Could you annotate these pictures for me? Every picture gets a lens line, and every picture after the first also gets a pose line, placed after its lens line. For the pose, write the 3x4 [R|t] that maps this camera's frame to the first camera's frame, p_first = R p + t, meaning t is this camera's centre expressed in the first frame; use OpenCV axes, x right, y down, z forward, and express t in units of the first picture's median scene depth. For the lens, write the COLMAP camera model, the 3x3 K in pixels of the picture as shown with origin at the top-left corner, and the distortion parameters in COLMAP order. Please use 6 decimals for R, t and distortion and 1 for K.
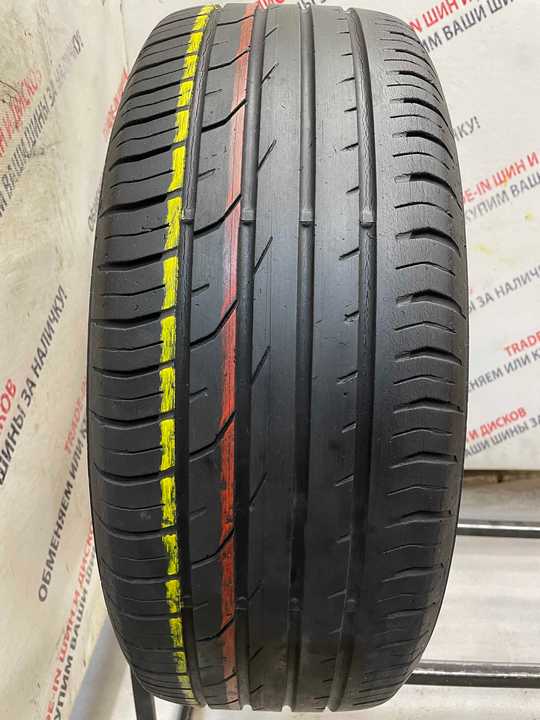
lens RADIAL K [[551.4, 0, 273.2], [0, 551.4, 359.2], [0, 0, 1]] dist [0.076000, -0.108467]
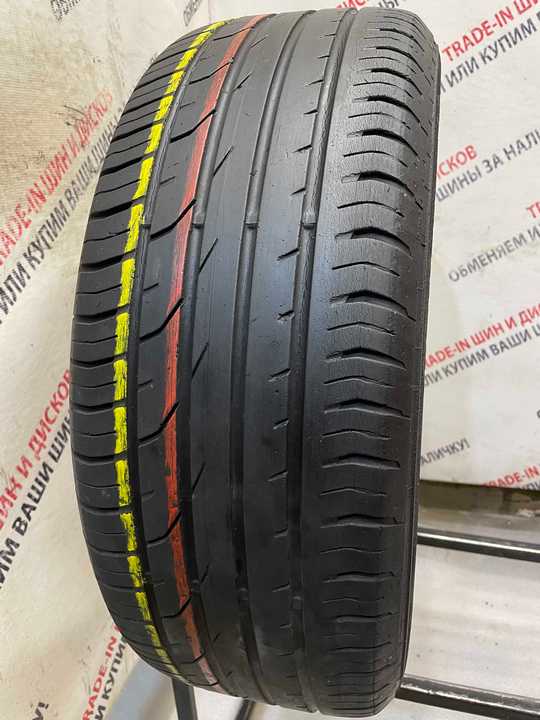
lens RADIAL K [[551.4, 0, 269.6], [0, 551.4, 361.6], [0, 0, 1]] dist [0.076000, -0.108467]
pose [[0.970527, 0.035315, -0.238389, 0.192037], [-0.036495, 0.999334, -0.000535, 0.004731], [0.238211, 0.009219, 0.971170, 0.002538]]
